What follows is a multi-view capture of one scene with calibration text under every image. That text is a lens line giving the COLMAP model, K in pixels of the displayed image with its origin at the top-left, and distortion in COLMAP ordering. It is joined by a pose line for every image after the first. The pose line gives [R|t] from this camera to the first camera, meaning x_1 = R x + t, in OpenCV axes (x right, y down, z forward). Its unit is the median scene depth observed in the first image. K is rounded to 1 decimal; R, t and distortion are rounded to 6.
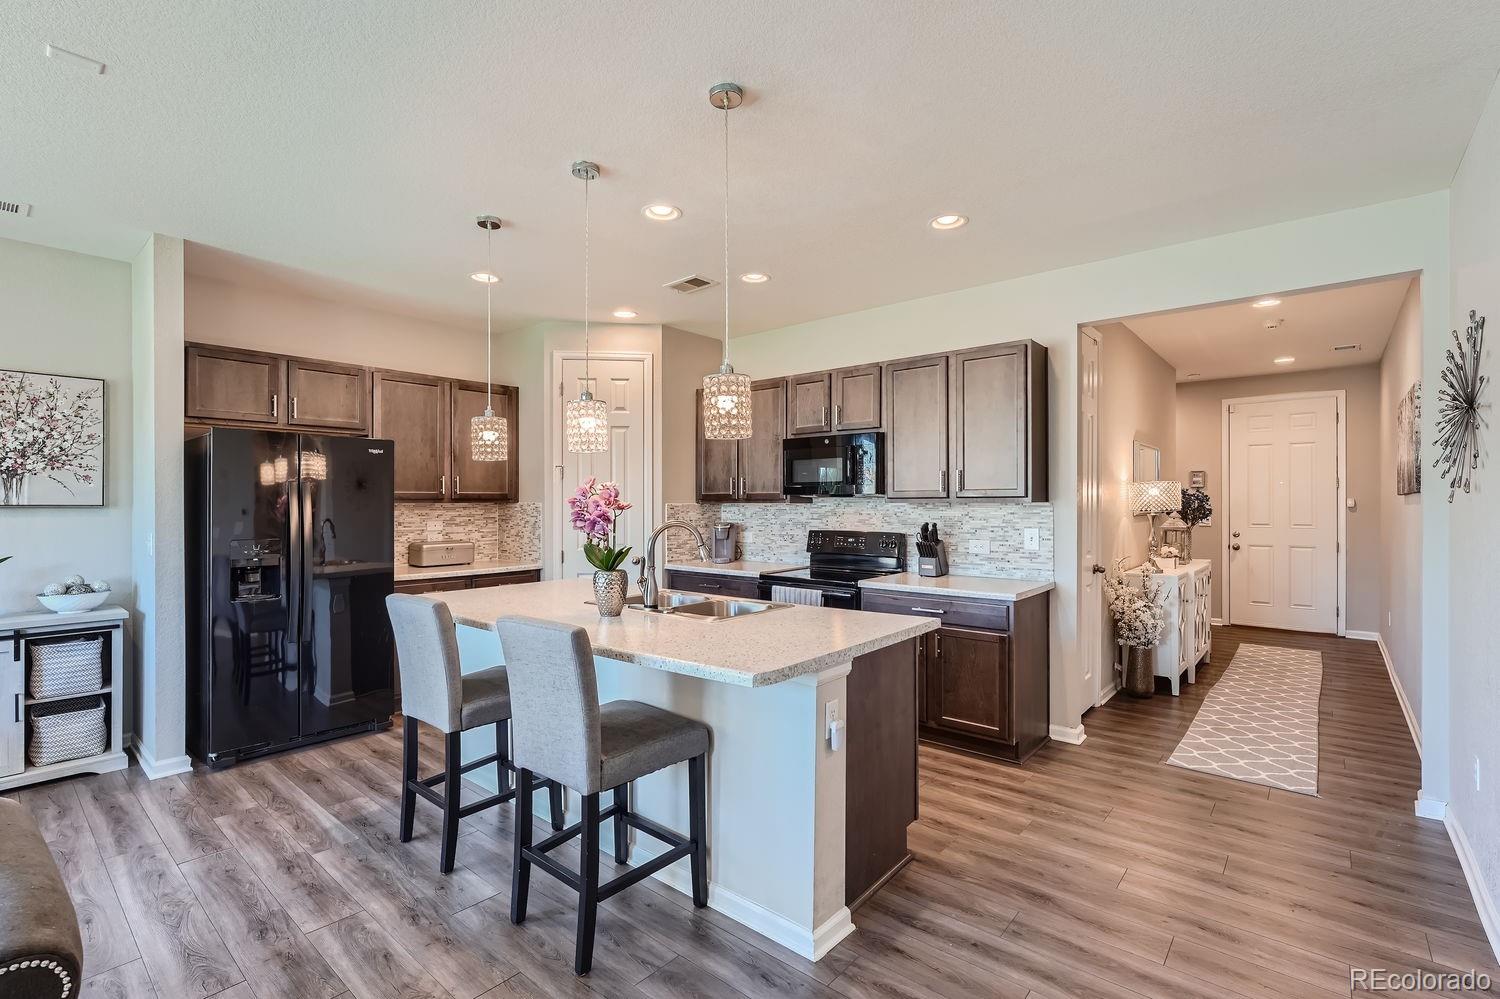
lens RADIAL K [[684.3, 0, 752.7], [0, 684.3, 501.8], [0, 0, 1]] dist [0.001675, 0.000967]
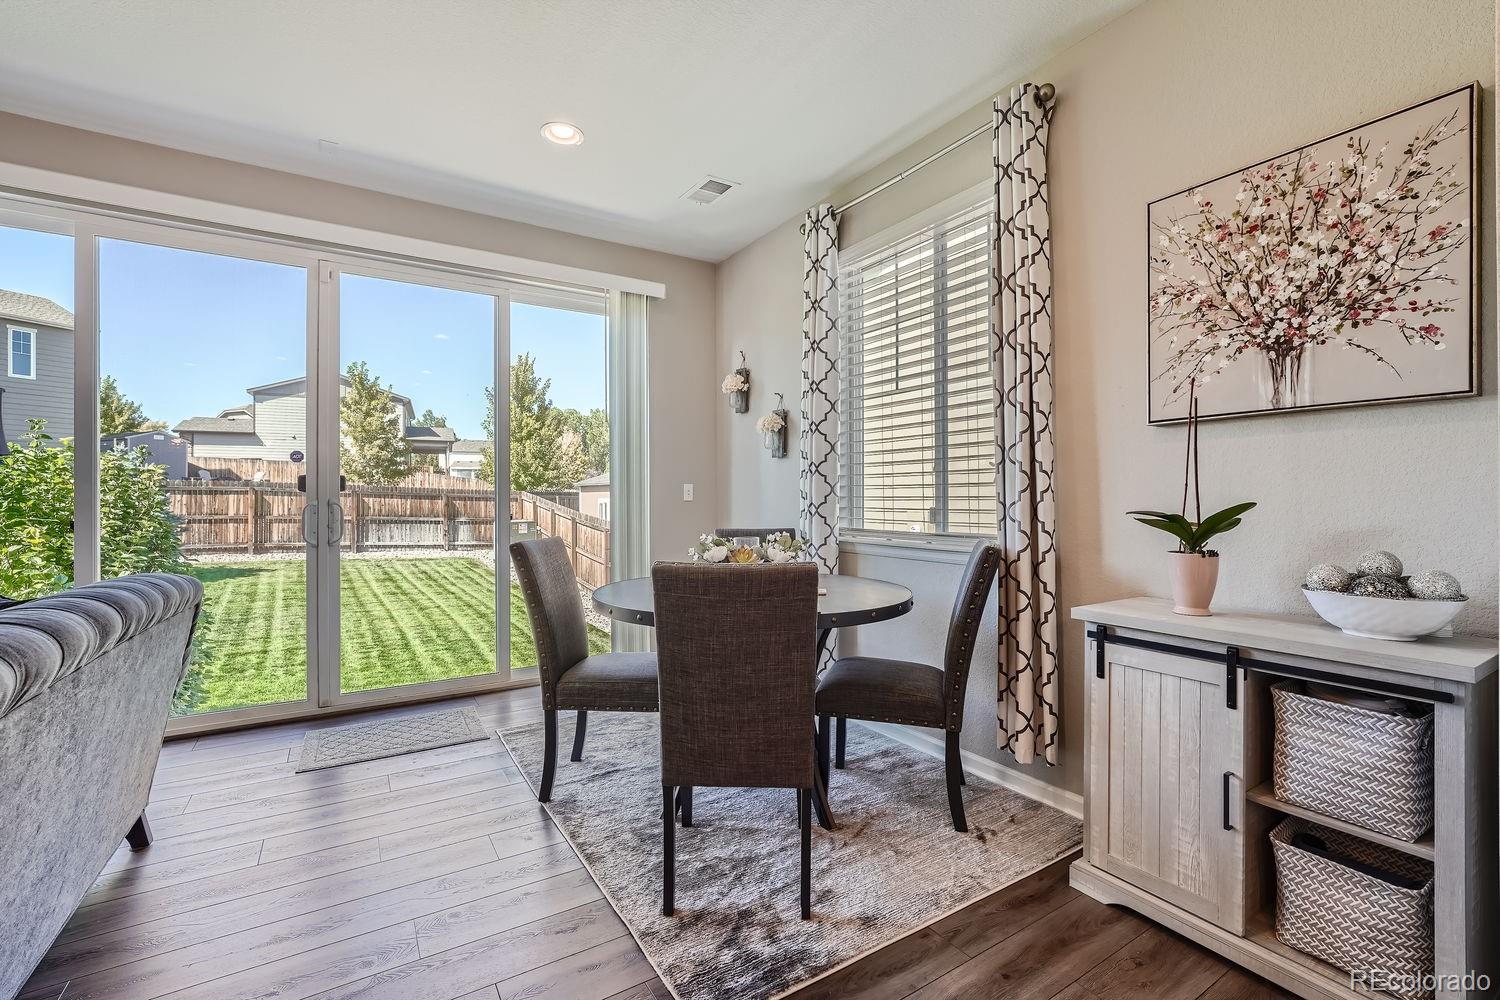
lens RADIAL K [[641.8, 0, 737.4], [0, 641.8, 494.6], [0, 0, 1]] dist [-0.005342, -0.000372]
pose [[-0.315642, -0.002587, -0.948875, -0.463978], [0.009164, 0.999941, -0.005775, 0.067577], [0.948834, -0.010518, -0.315599, 0.728720]]
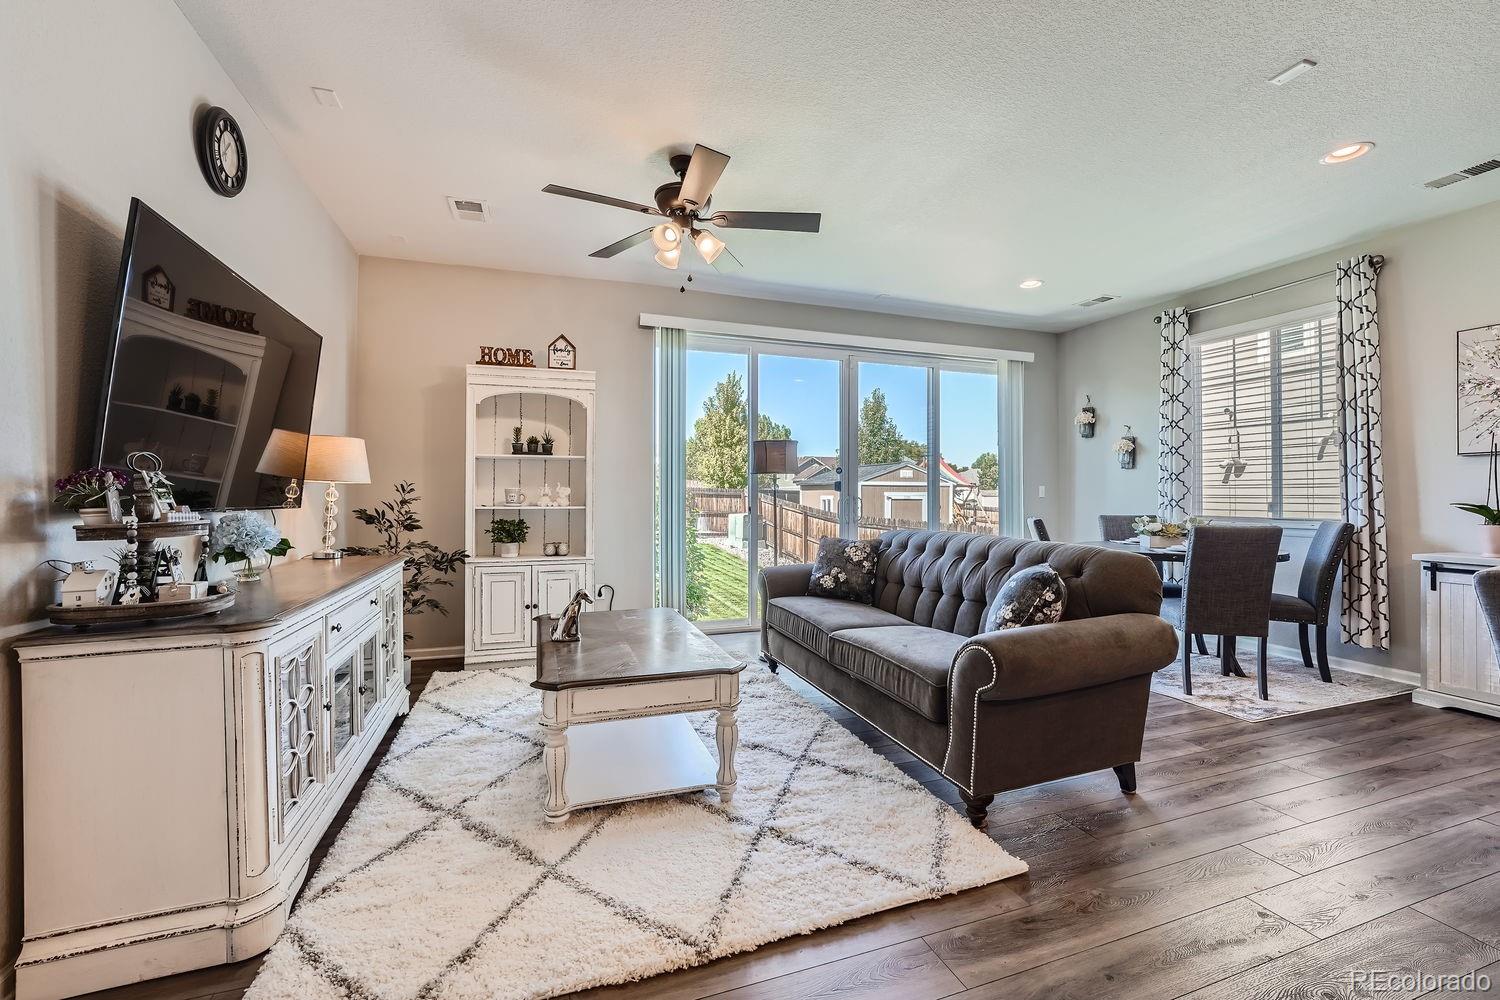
lens RADIAL K [[611.2, 0, 756.8], [0, 611.2, 488.5], [0, 0, 1]] dist [-0.003518, 0.003636]
pose [[-0.492961, -0.008308, -0.870012, 0.269046], [0.005909, 0.999899, -0.012896, 0.064302], [0.870032, -0.011499, -0.492862, 0.409628]]
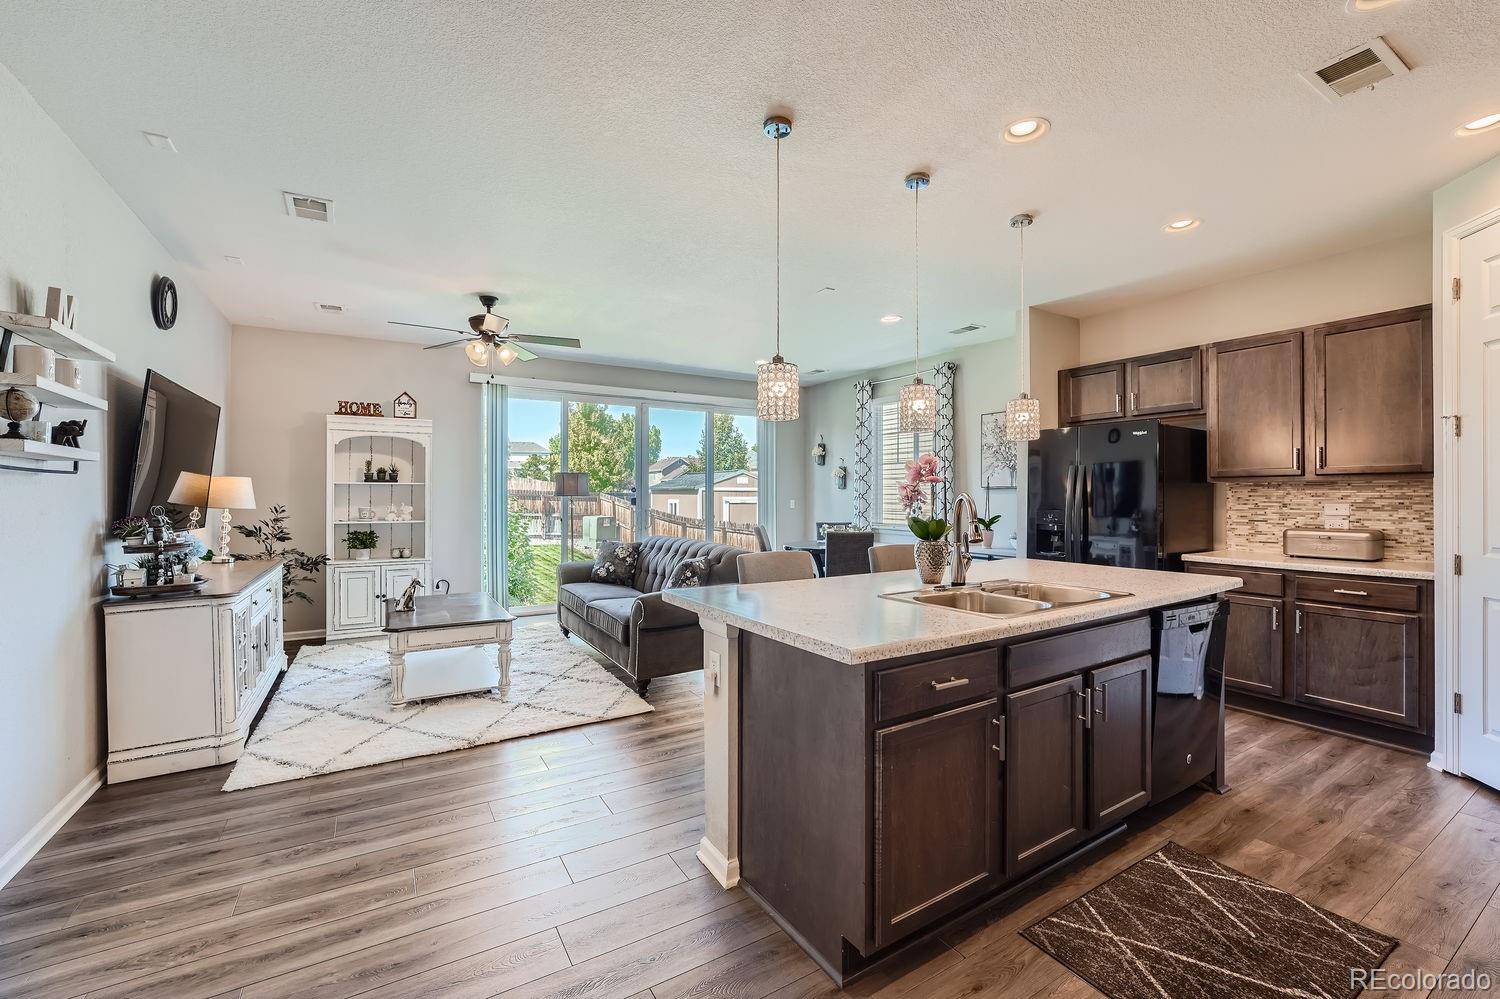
lens RADIAL K [[607.7, 0, 742.5], [0, 607.7, 494.1], [0, 0, 1]] dist [-0.001089, -0.000161]
pose [[-0.322679, 0.000402, -0.946508, 0.619334], [0.005560, 0.999983, -0.001471, 0.020521], [0.946492, -0.005738, -0.322676, 0.816219]]
